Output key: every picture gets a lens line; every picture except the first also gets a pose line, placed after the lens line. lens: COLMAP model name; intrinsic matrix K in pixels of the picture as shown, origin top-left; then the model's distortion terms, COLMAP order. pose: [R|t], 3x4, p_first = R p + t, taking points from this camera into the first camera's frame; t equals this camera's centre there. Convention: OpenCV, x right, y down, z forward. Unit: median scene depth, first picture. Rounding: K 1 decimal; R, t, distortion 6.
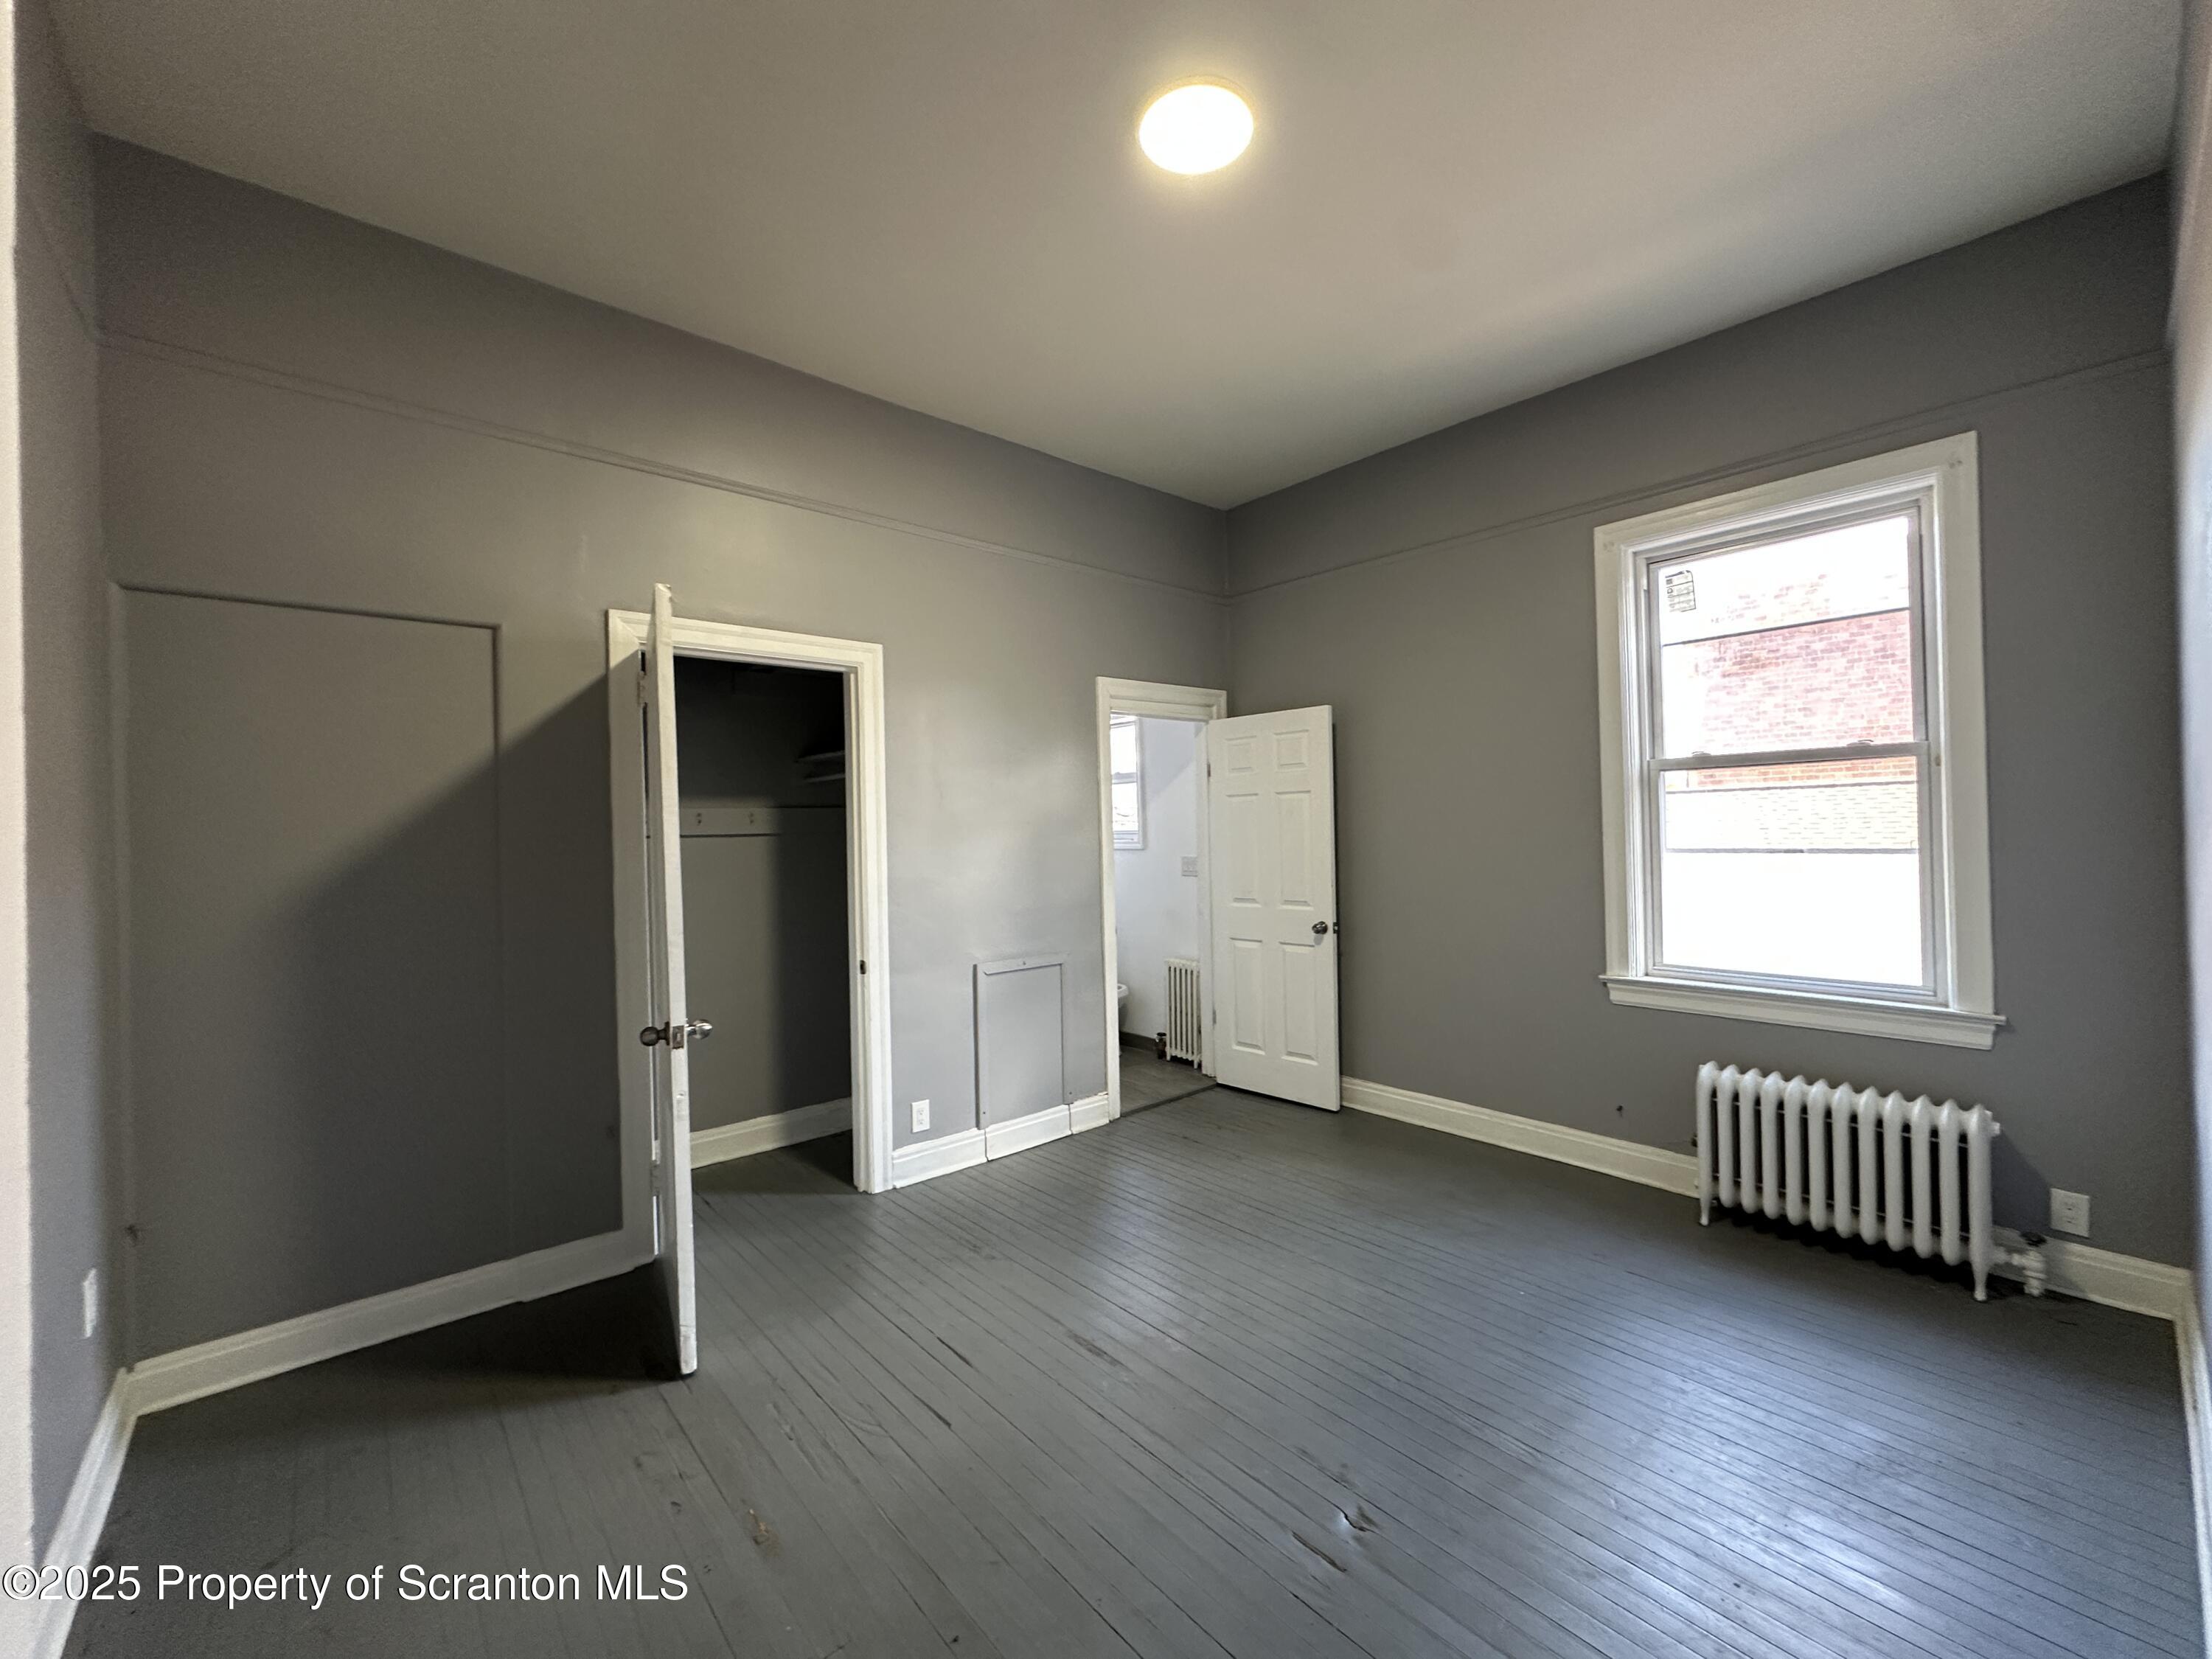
lens RADIAL K [[880.1, 0, 1094.8], [0, 880.1, 822.8], [0, 0, 1]] dist [0.000067, 0.000482]
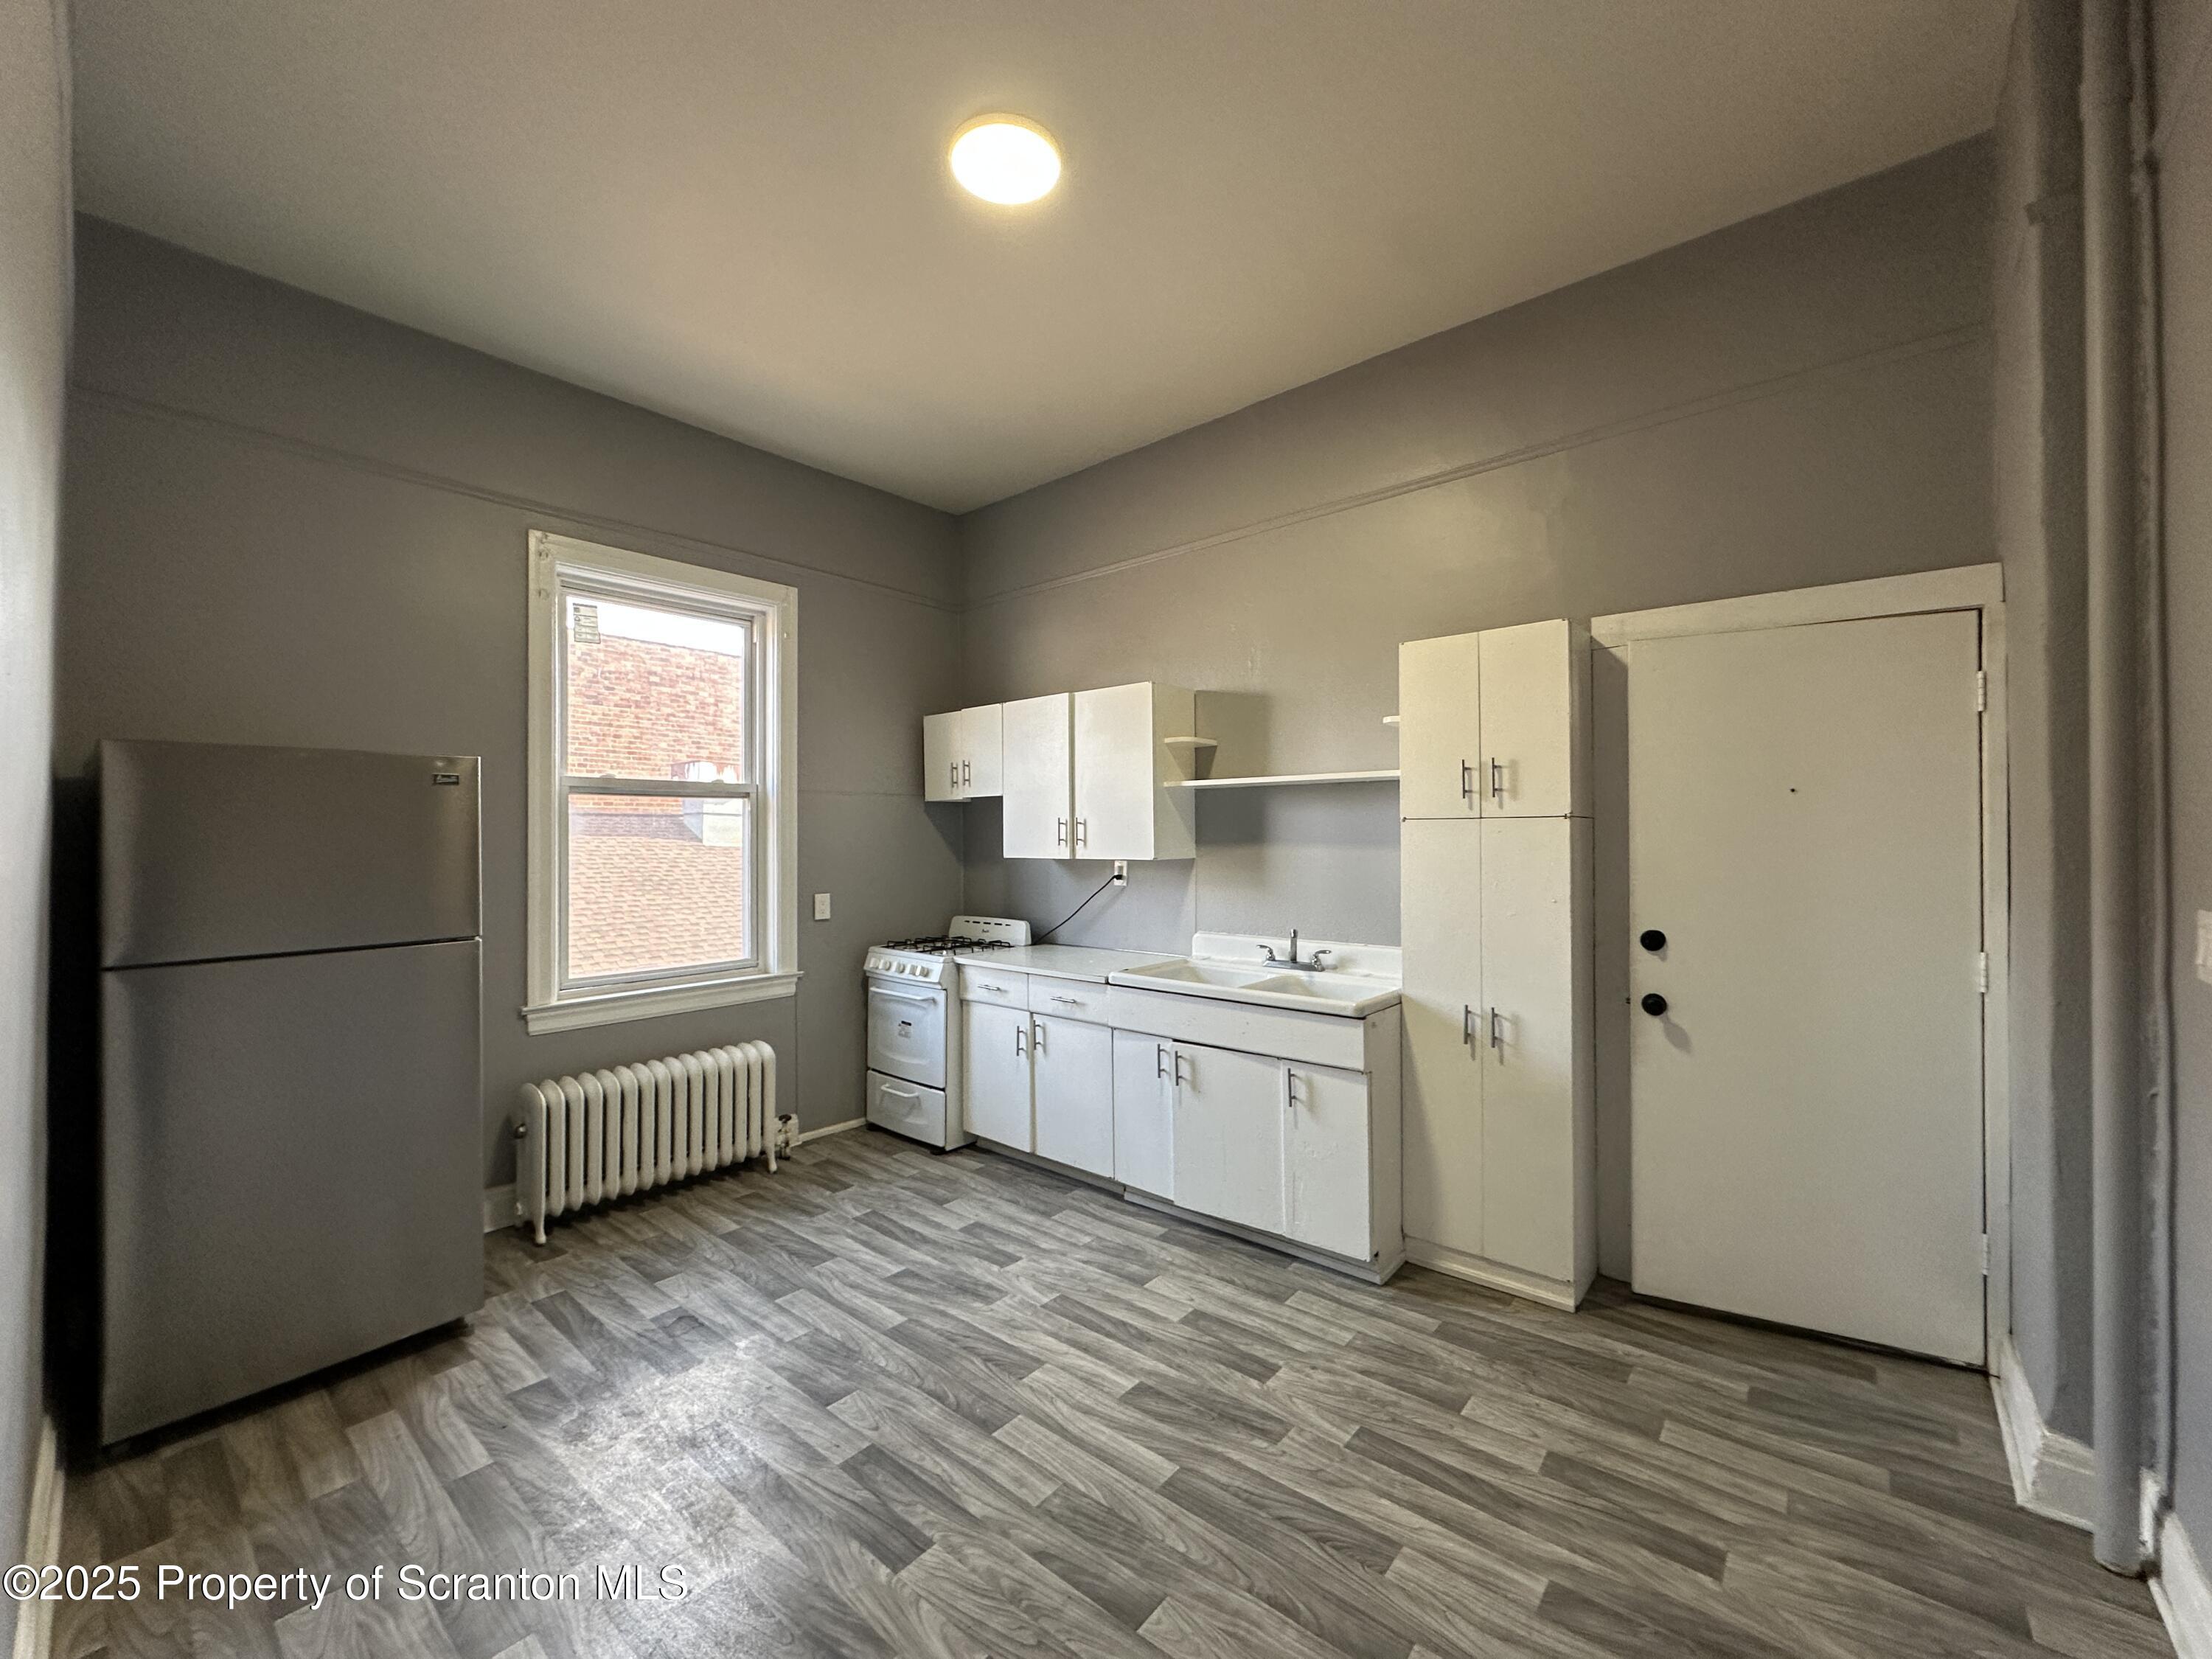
lens RADIAL K [[896.5, 0, 1105.4], [0, 896.5, 794.1], [0, 0, 1]] dist [-0.000936, 0.000092]
pose [[-0.150251, 0.065174, 0.986497, -0.570249], [-0.005992, 0.997746, -0.066829, 0.012072], [-0.988630, -0.015953, -0.149522, 0.660512]]
